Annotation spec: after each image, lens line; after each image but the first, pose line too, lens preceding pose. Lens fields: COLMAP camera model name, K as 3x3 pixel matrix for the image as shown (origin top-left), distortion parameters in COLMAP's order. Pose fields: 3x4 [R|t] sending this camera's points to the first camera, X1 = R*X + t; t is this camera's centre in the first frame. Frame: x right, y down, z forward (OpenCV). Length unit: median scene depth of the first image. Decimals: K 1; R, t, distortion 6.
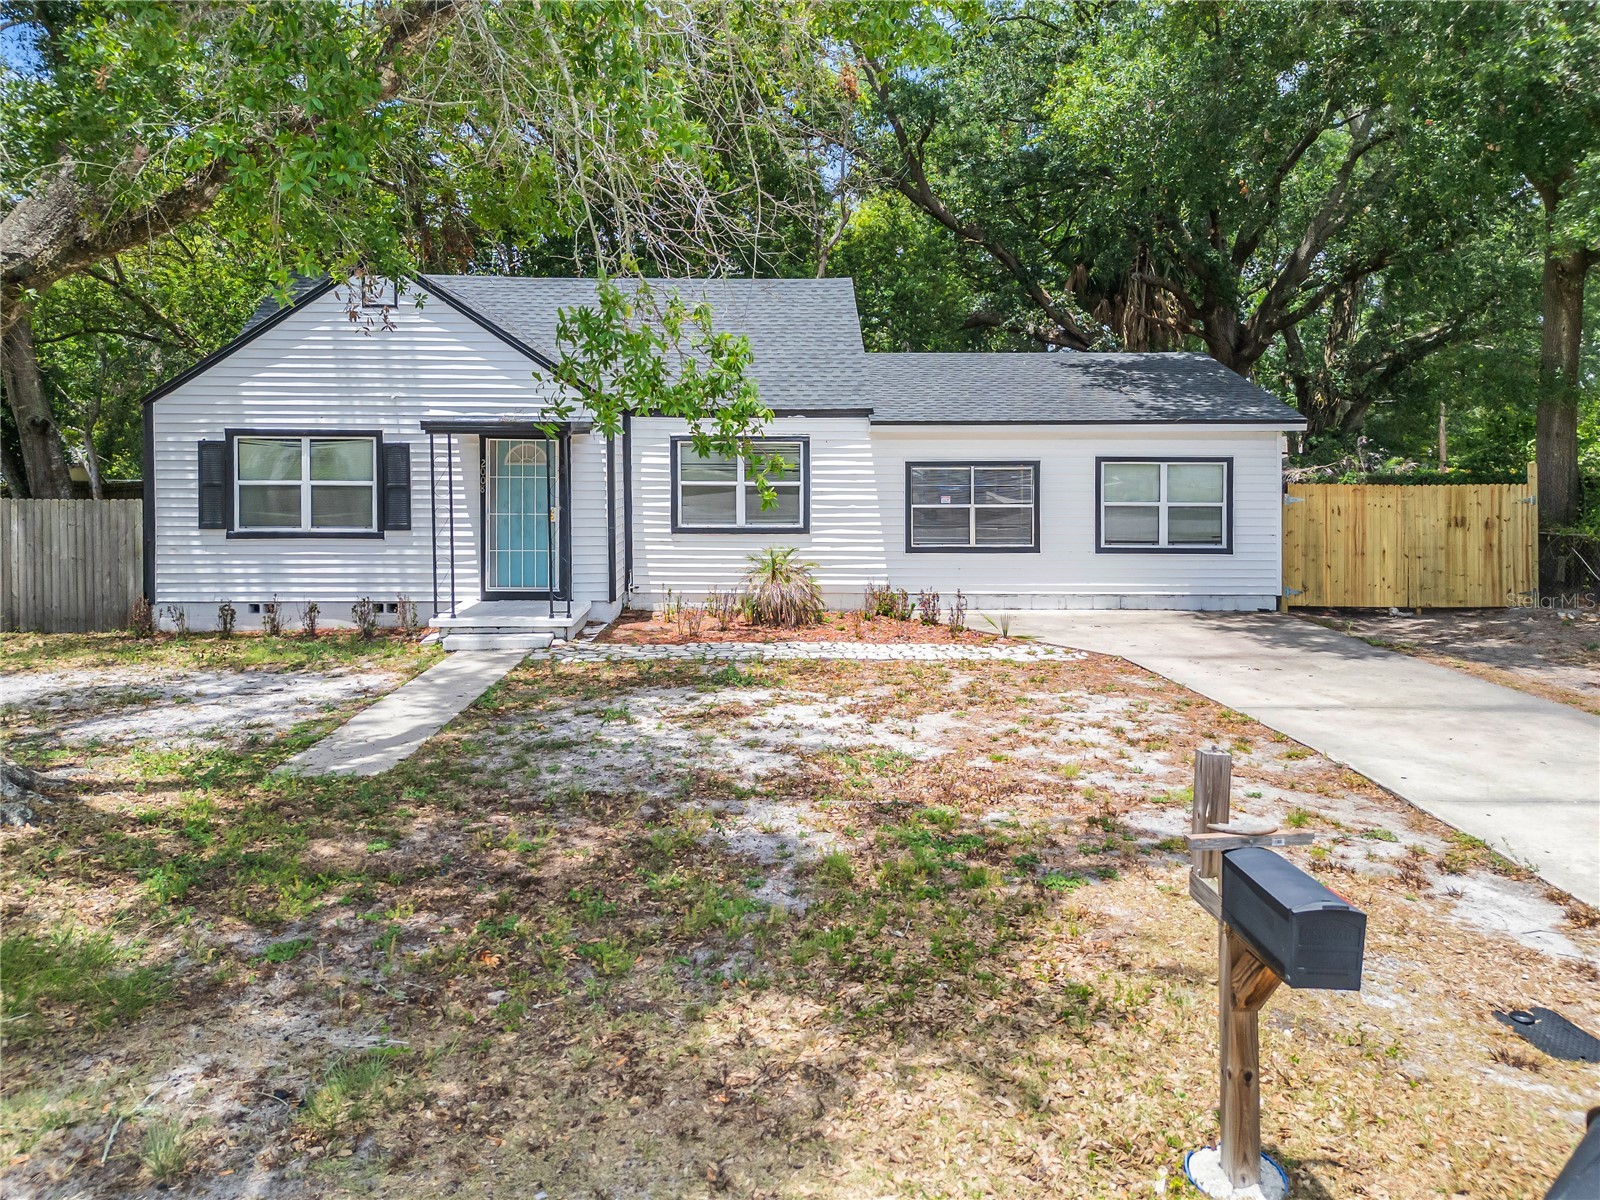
lens RADIAL K [[1166.4, 0, 792.3], [0, 1166.4, 590.1], [0, 0, 1]] dist [0.061240, -0.052777]
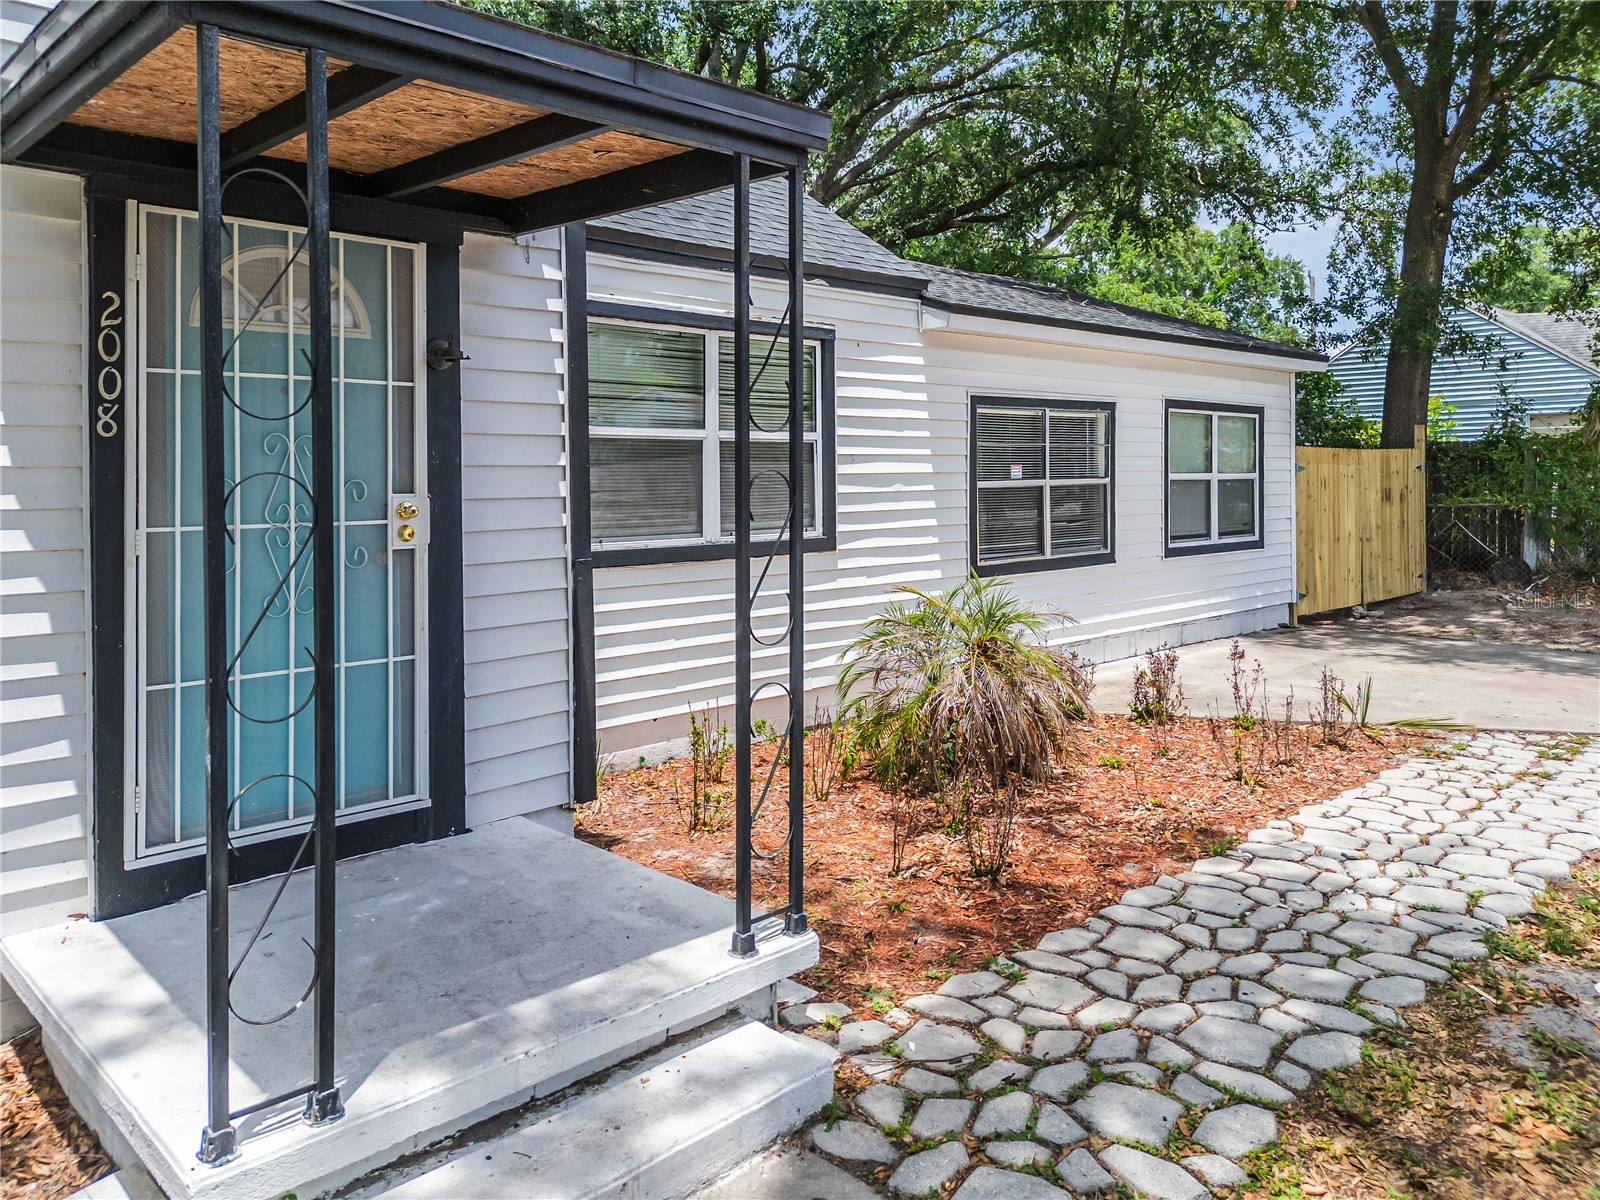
lens RADIAL K [[1166.4, 0, 801.2], [0, 1166.4, 588.6], [0, 0, 1]] dist [0.061240, -0.052777]
pose [[0.739745, -0.076663, 0.668505, -0.321736], [0.082254, 0.996340, 0.023239, -0.050117], [-0.667841, 0.037796, 0.743344, 0.746722]]
